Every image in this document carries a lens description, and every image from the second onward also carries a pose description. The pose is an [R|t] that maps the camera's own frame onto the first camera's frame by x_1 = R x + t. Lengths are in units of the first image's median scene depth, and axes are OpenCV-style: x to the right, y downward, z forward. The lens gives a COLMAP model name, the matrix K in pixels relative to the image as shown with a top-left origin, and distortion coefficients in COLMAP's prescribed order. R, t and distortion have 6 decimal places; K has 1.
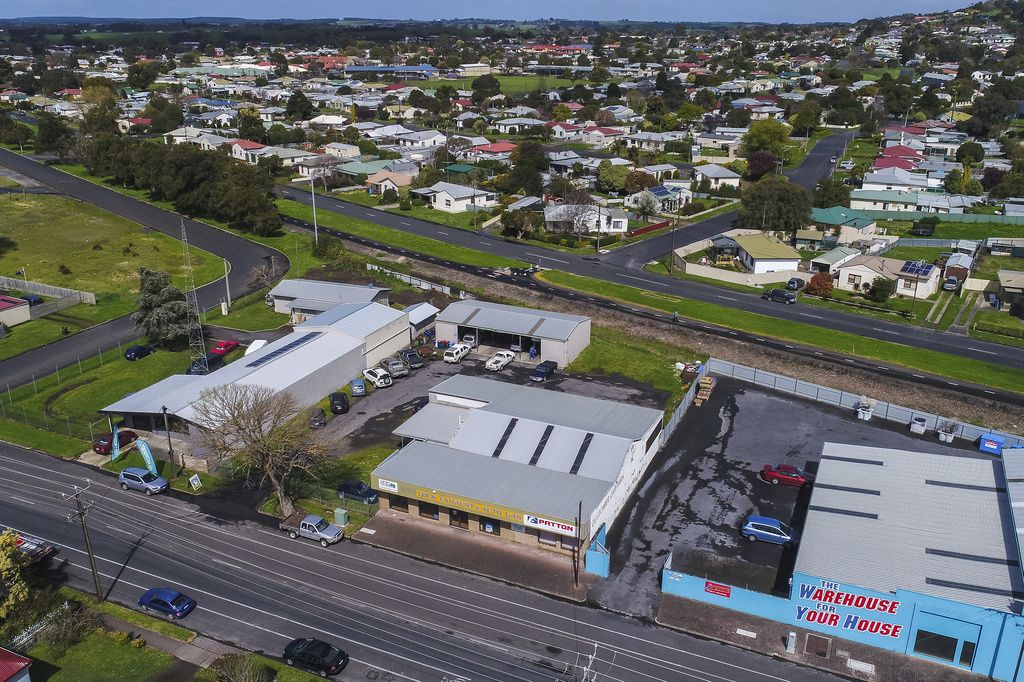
lens RADIAL K [[854.7, 0, 512.0], [0, 854.7, 341.0], [0, 0, 1]] dist [0.001474, -0.002155]
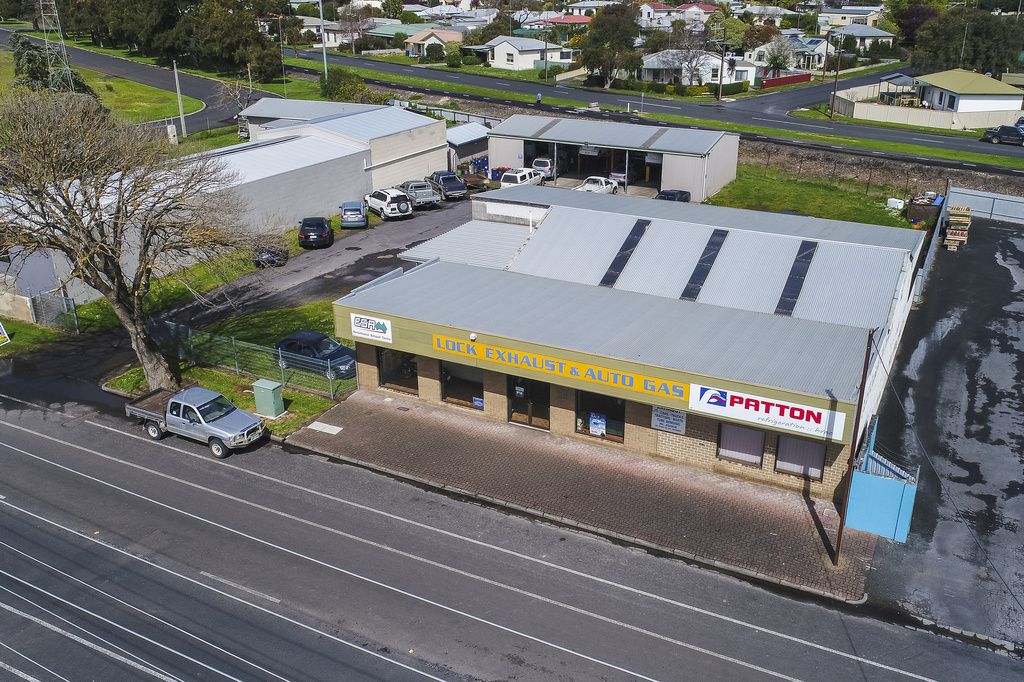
lens RADIAL K [[892.4, 0, 544.6], [0, 892.4, 339.6], [0, 0, 1]] dist [-0.001831, -0.005498]
pose [[0.999332, 0.019361, -0.030983, -0.036886], [-0.018264, 0.999209, 0.035321, 0.145095], [0.031642, -0.034732, 0.998896, 0.496662]]
